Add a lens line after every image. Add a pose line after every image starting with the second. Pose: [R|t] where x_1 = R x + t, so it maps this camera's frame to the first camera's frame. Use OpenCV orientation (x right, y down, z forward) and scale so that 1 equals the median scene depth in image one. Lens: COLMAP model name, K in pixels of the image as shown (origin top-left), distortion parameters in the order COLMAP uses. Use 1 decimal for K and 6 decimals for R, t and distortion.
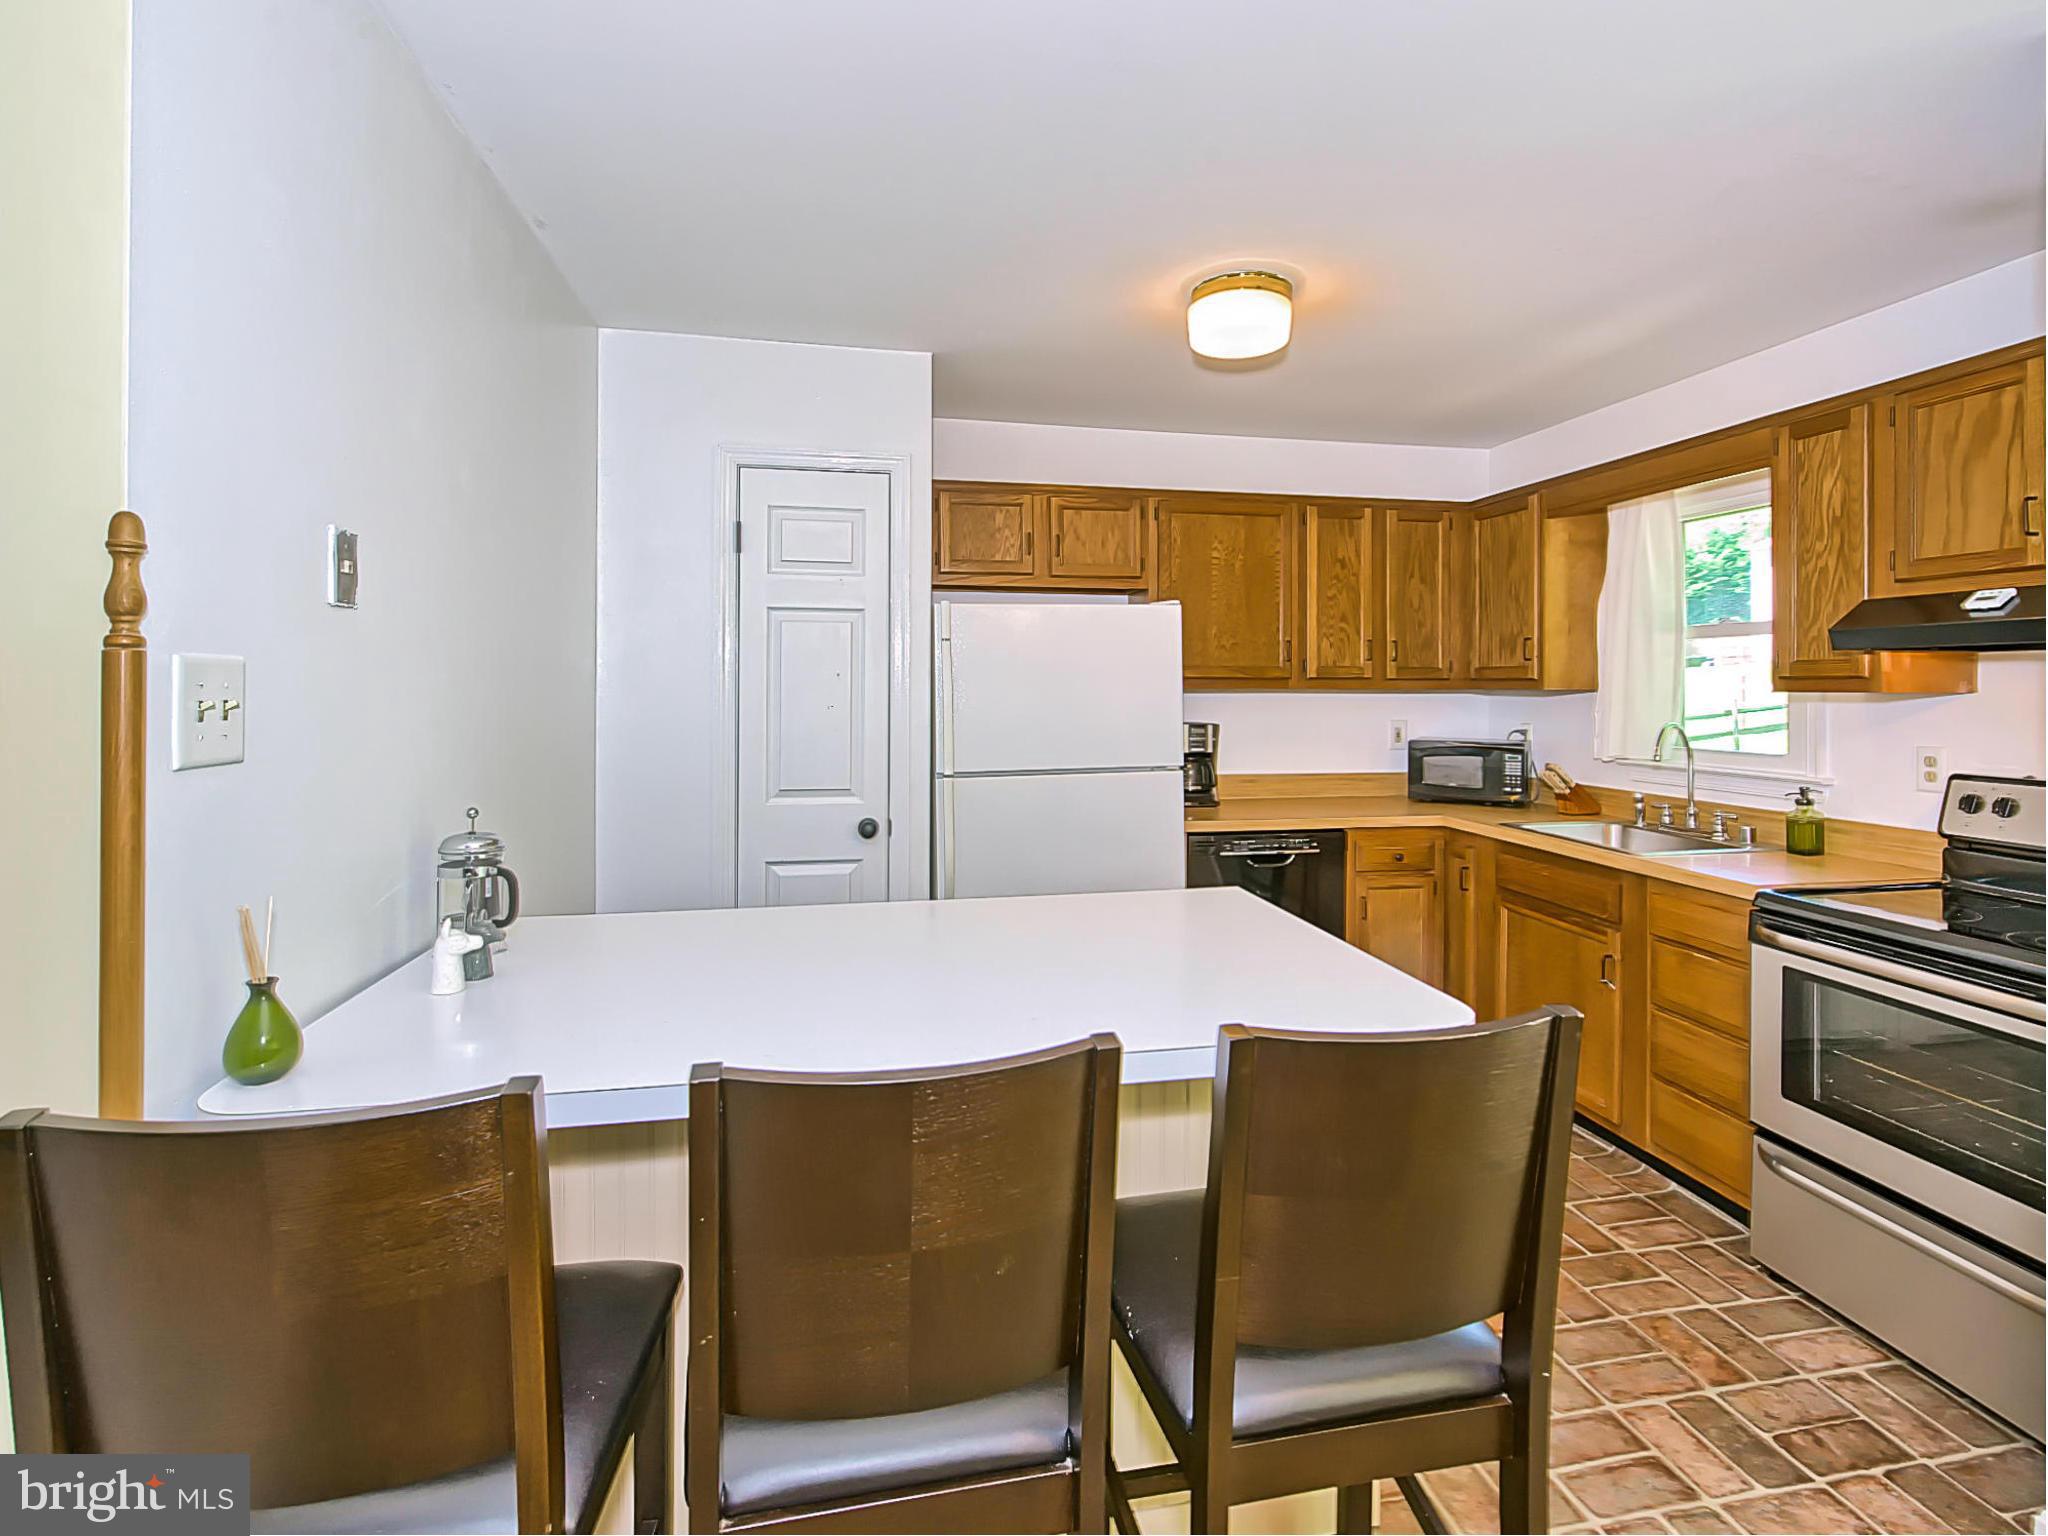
lens RADIAL K [[999.7, 0, 1039.5], [0, 999.7, 726.1], [0, 0, 1]] dist [-0.000819, -0.000353]
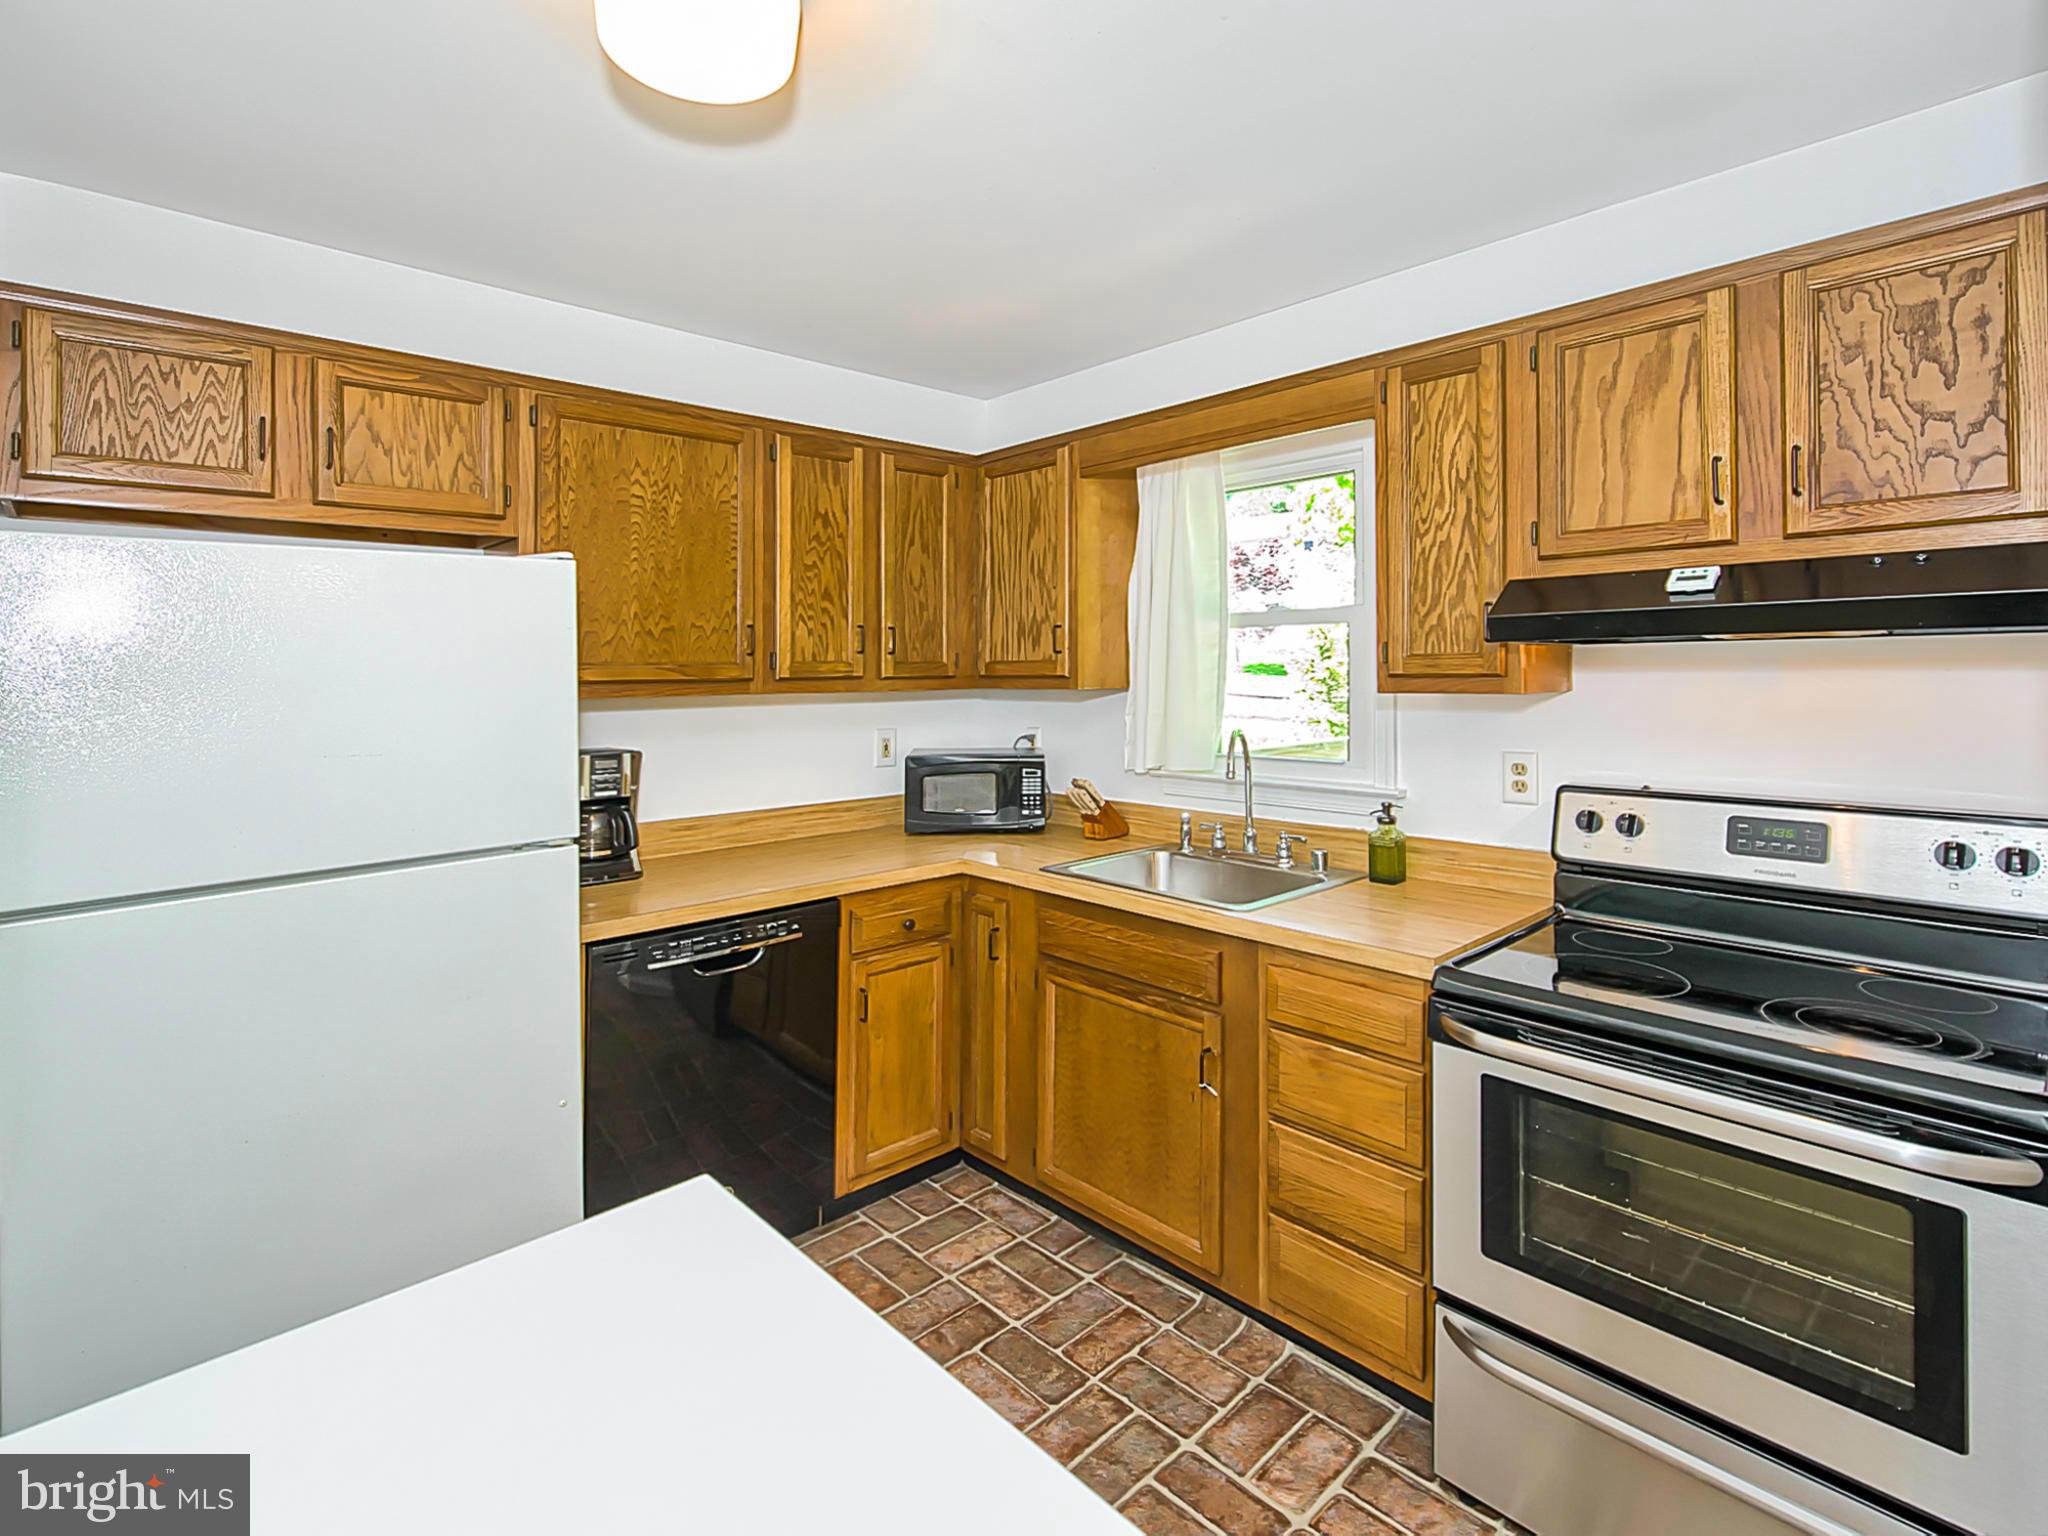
lens RADIAL K [[954.3, 0, 1056.8], [0, 954.3, 618.5], [0, 0, 1]] dist [0.001227, -0.000062]
pose [[0.826922, 0.017022, 0.562059, 0.060606], [0.037726, 0.995610, -0.085655, -0.028831], [-0.561050, 0.092034, 0.822650, 0.381748]]
